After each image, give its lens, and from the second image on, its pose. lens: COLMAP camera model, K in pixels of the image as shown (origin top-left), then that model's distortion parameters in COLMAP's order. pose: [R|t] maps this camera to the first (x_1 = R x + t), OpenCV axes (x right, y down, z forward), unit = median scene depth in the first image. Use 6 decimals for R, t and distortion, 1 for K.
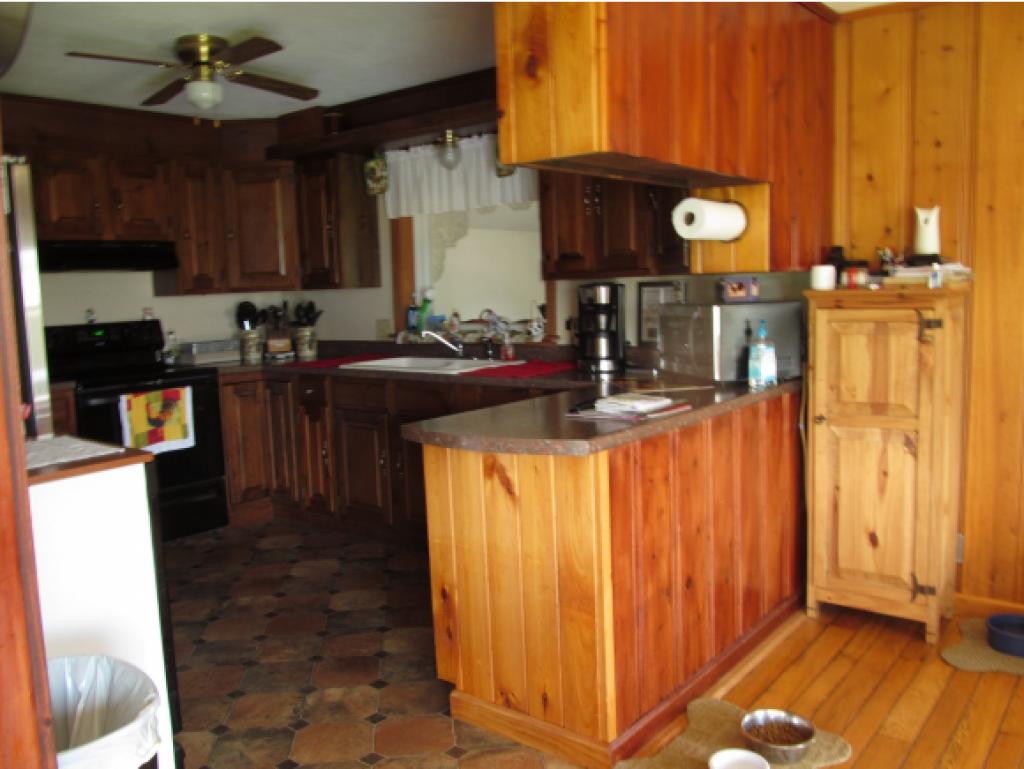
lens RADIAL K [[852.0, 0, 515.7], [0, 852.0, 376.9], [0, 0, 1]] dist [-0.056125, 0.020914]
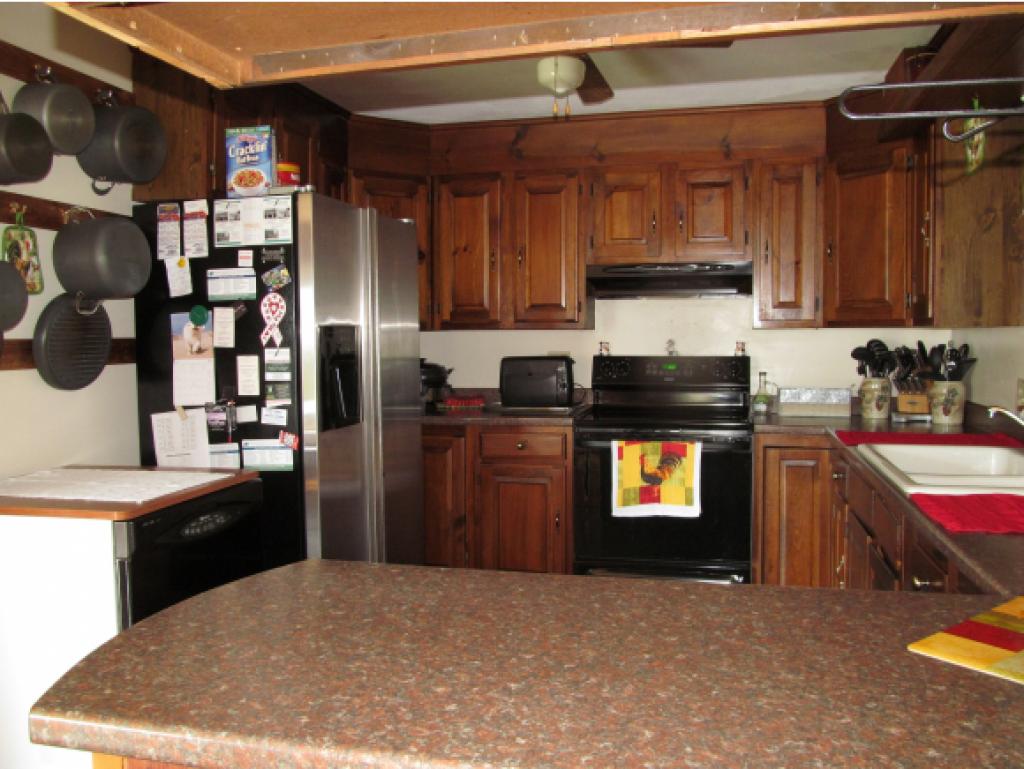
lens RADIAL K [[855.6, 0, 521.8], [0, 855.6, 379.2], [0, 0, 1]] dist [-0.057427, 0.051500]
pose [[0.420584, 0.084008, -0.903356, 0.254235], [-0.107954, 0.993264, 0.042108, -0.060791], [0.900808, 0.079811, 0.426820, 0.475400]]
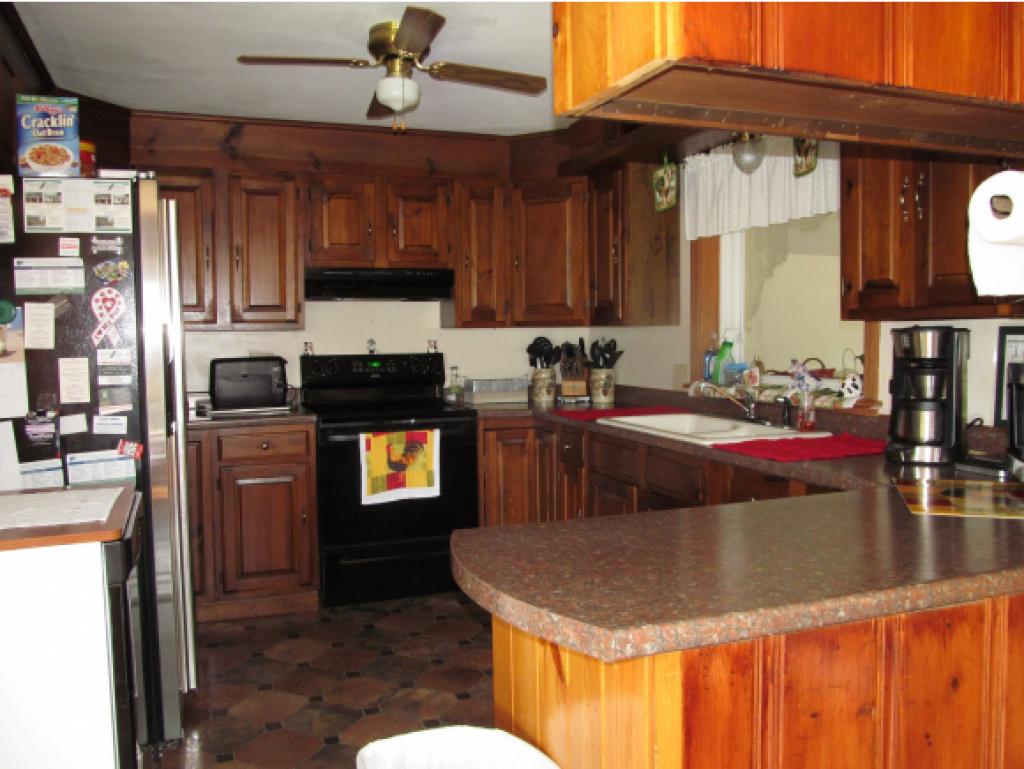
lens RADIAL K [[852.0, 0, 515.7], [0, 852.0, 376.9], [0, 0, 1]] dist [-0.056125, 0.020914]
pose [[0.863315, 0.053348, -0.501837, 0.128771], [-0.075113, 0.996904, -0.023241, -0.027906], [0.499044, 0.057758, 0.864650, 0.244297]]
